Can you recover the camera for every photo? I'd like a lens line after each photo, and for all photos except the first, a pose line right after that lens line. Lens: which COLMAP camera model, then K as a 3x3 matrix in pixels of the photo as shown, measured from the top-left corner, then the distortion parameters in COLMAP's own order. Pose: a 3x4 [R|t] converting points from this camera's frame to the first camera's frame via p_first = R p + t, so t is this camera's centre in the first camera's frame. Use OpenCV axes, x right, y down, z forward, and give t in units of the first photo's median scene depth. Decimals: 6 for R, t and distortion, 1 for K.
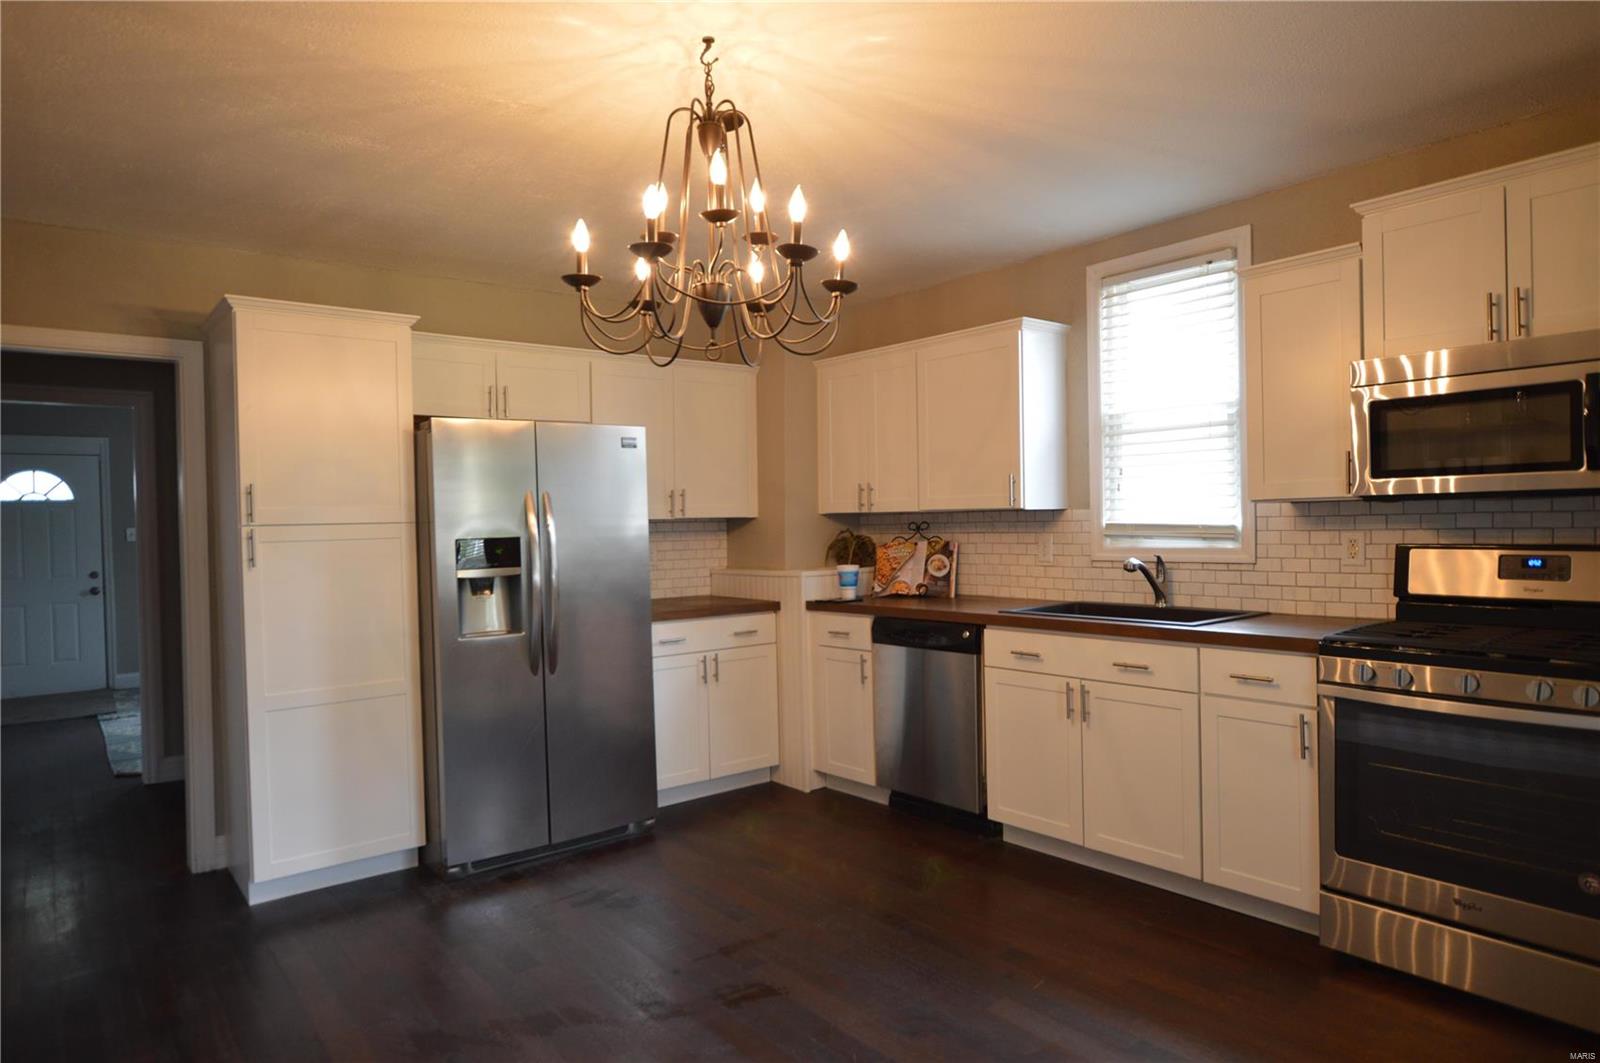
lens RADIAL K [[977.1, 0, 797.6], [0, 977.1, 535.9], [0, 0, 1]] dist [-0.024275, 0.019199]
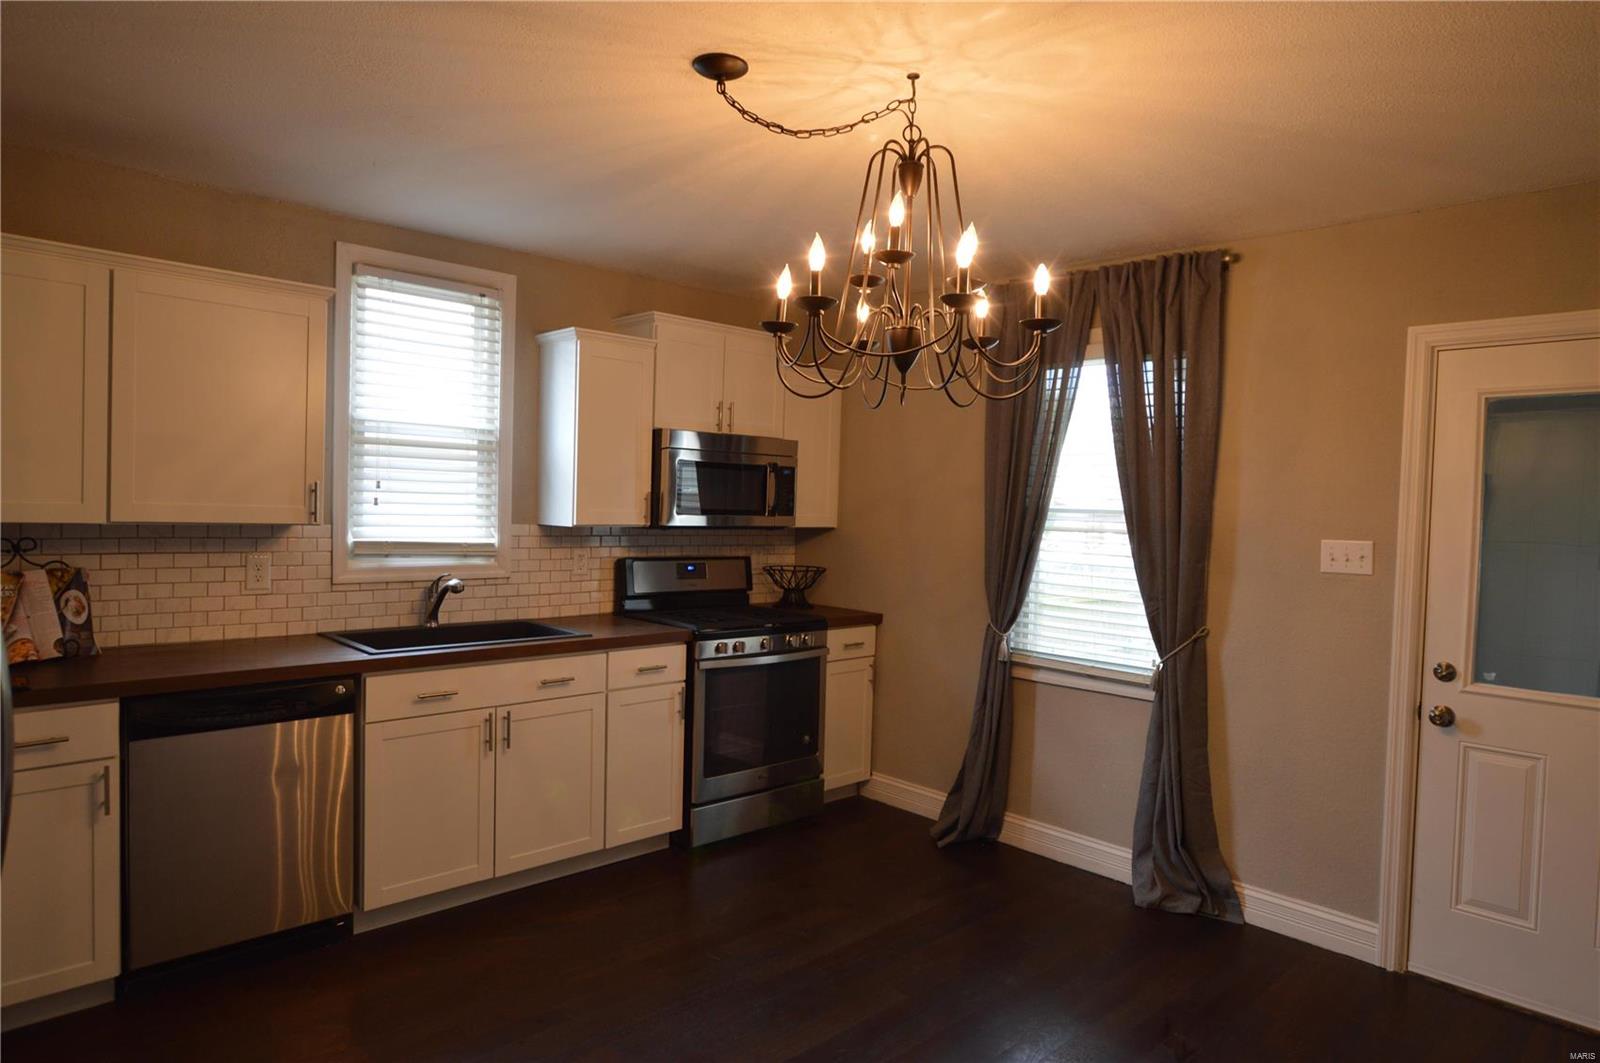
lens RADIAL K [[977.1, 0, 787.6], [0, 977.1, 530.8], [0, 0, 1]] dist [-0.024275, 0.019199]
pose [[-0.089703, -0.011003, 0.995908, -0.627199], [-0.012663, 0.999871, 0.009906, -0.037468], [-0.995888, -0.011722, -0.089831, 0.717519]]
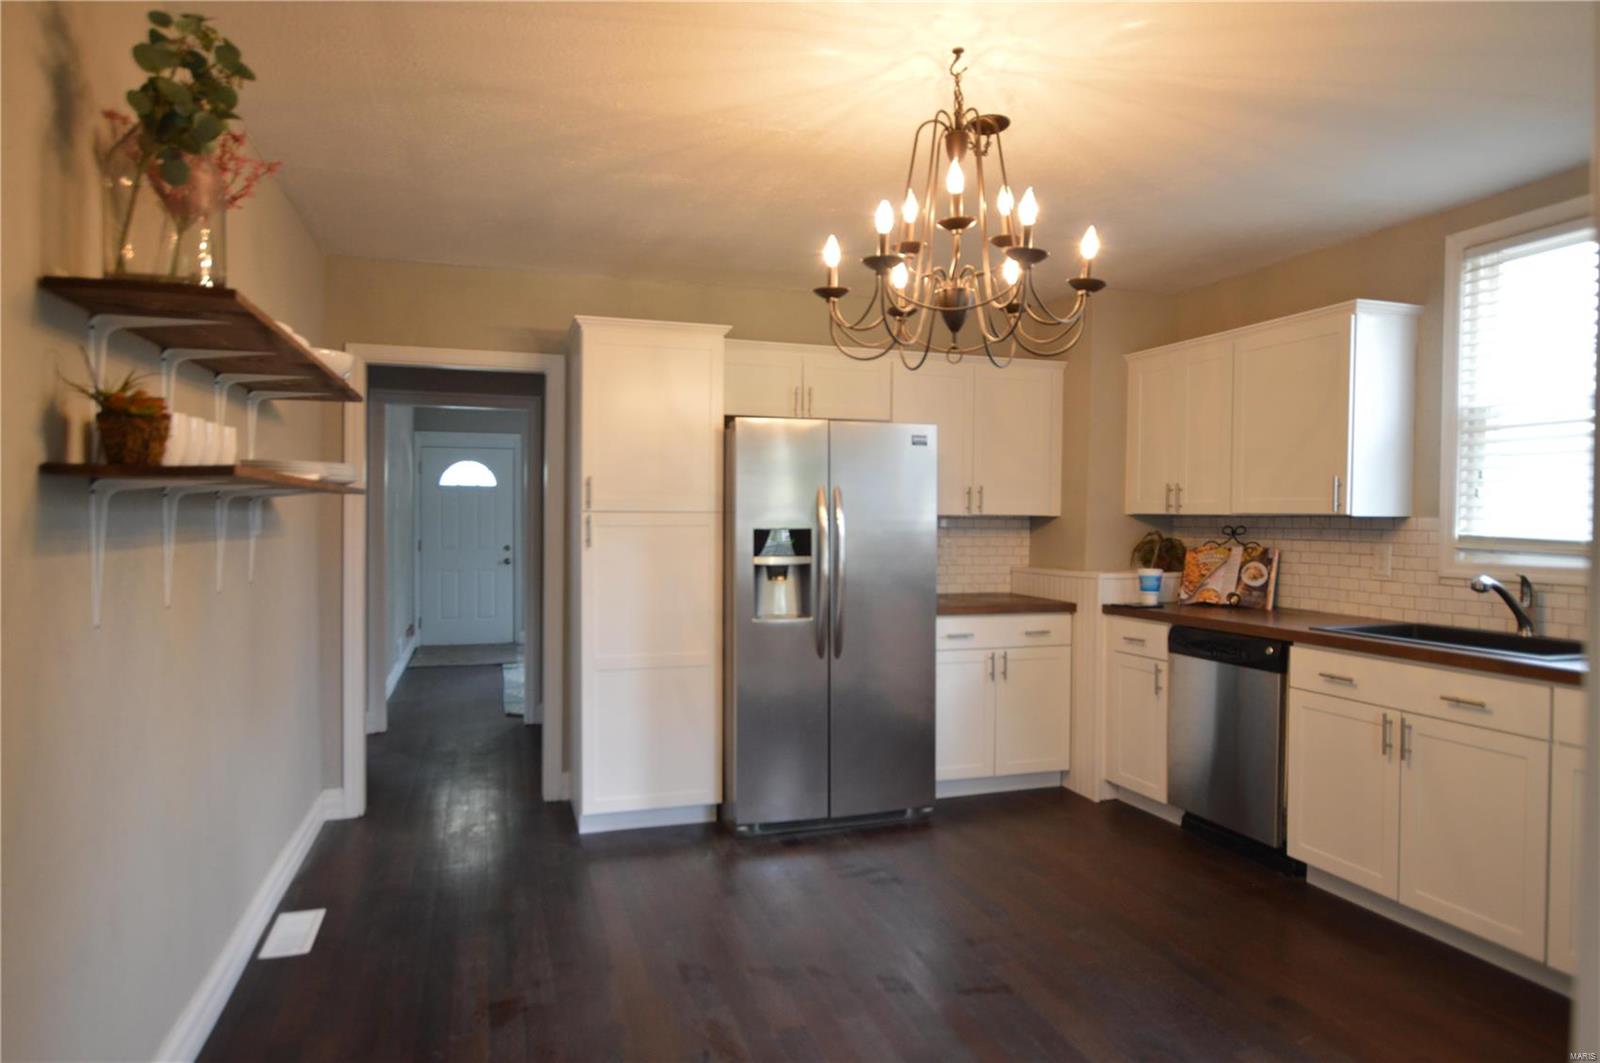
lens RADIAL K [[977.1, 0, 785.2], [0, 977.1, 535.9], [0, 0, 1]] dist [-0.024275, 0.019199]
pose [[0.932158, 0.034928, -0.360363, 0.073795], [-0.032410, 0.999390, 0.013031, -0.003727], [0.360598, -0.000467, 0.932721, -0.012862]]
